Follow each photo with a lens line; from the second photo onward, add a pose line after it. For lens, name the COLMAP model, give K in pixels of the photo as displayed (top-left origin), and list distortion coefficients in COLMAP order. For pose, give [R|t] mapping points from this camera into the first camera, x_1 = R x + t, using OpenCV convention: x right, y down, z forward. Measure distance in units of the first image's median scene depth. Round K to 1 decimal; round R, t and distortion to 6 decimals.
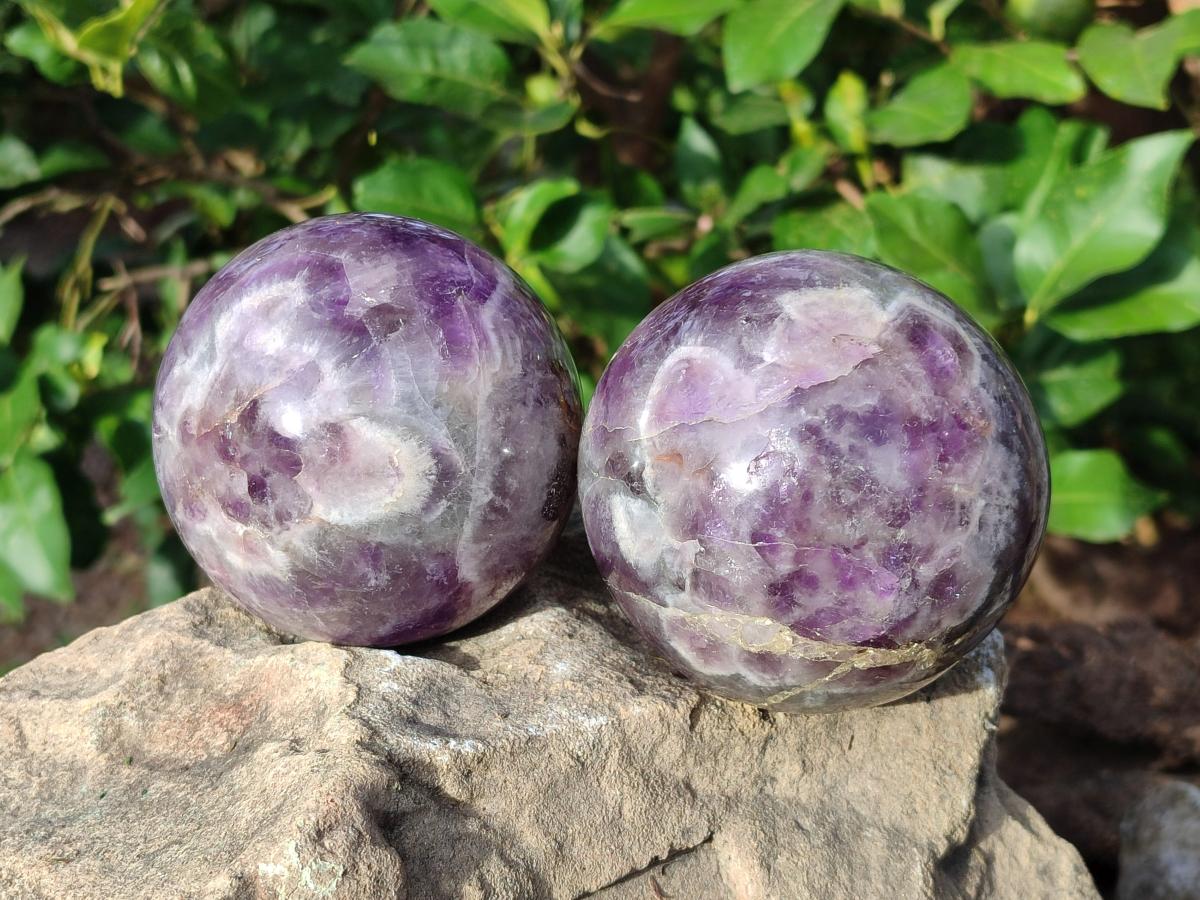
lens RADIAL K [[1739.8, 0, 600.0], [0, 1739.8, 450.0], [0, 0, 1]] dist [0.240130, -1.182084]
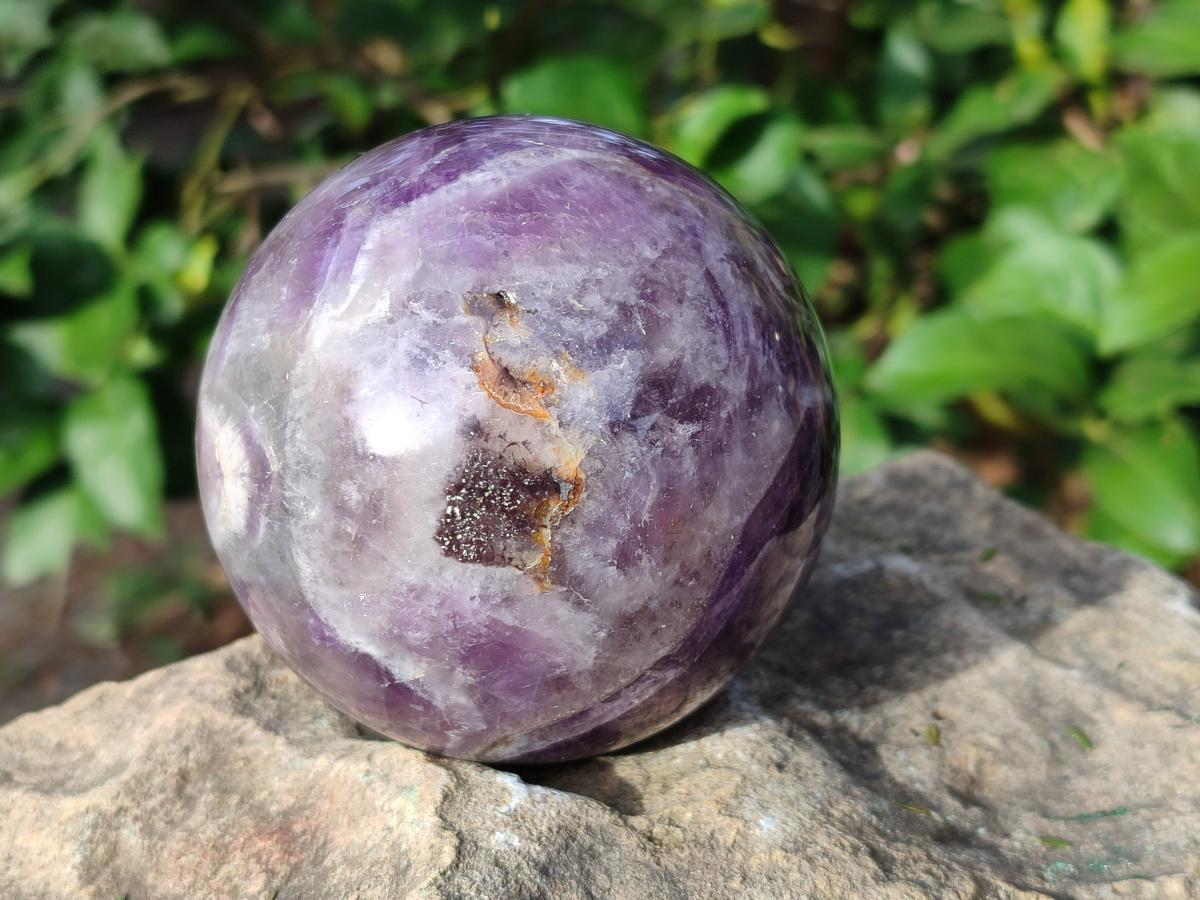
lens RADIAL K [[1901.0, 0, 600.0], [0, 1901.0, 450.0], [0, 0, 1]] dist [0.054477, -0.187808]
pose [[0.994441, 0.070212, -0.078465, -0.036891], [-0.067620, 0.997089, 0.035225, -0.035199], [0.080710, -0.029723, 0.996294, 0.275545]]
